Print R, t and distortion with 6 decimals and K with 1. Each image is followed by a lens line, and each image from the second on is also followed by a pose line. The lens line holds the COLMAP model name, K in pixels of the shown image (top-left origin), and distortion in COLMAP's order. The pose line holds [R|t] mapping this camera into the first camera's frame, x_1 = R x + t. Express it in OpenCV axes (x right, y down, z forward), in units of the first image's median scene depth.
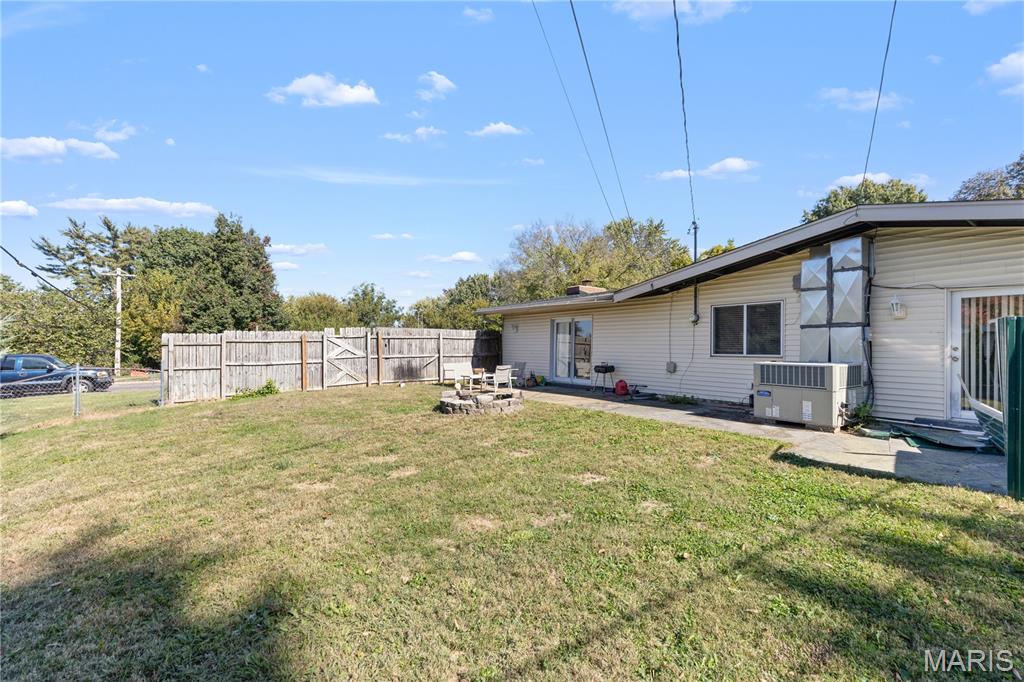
lens RADIAL K [[477.8, 0, 508.6], [0, 477.8, 324.6], [0, 0, 1]] dist [0.003806, -0.002093]
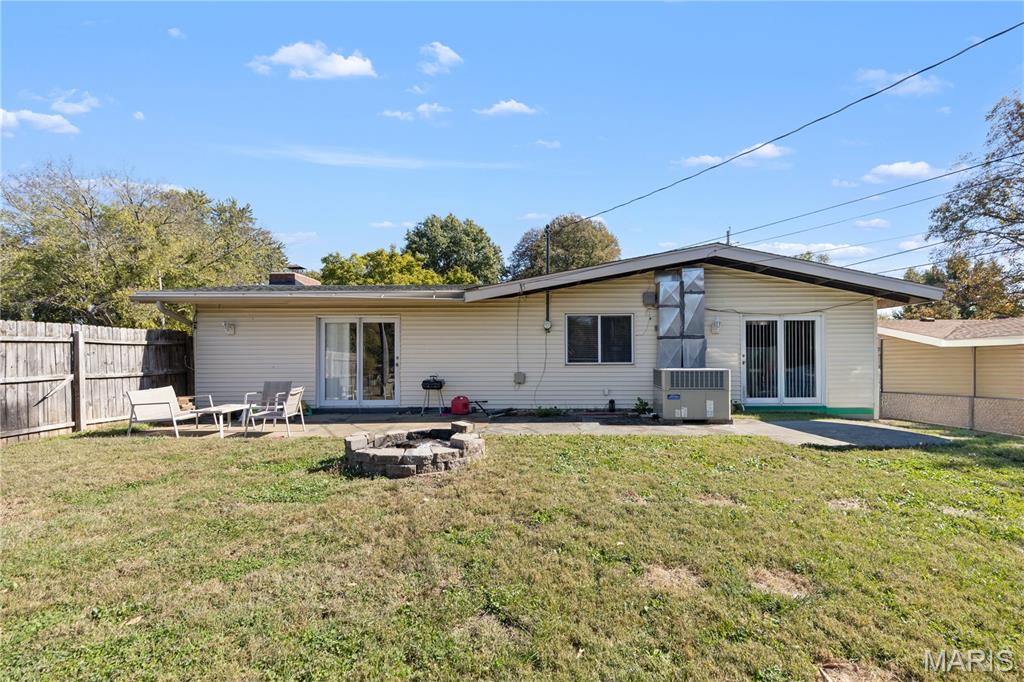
lens RADIAL K [[477.8, 0, 546.0], [0, 477.8, 357.0], [0, 0, 1]] dist [0.003806, -0.002093]
pose [[0.563186, -0.008710, 0.826284, -0.289030], [-0.031152, 0.999010, 0.031763, 0.013284], [-0.825743, -0.043629, 0.562357, 0.330835]]
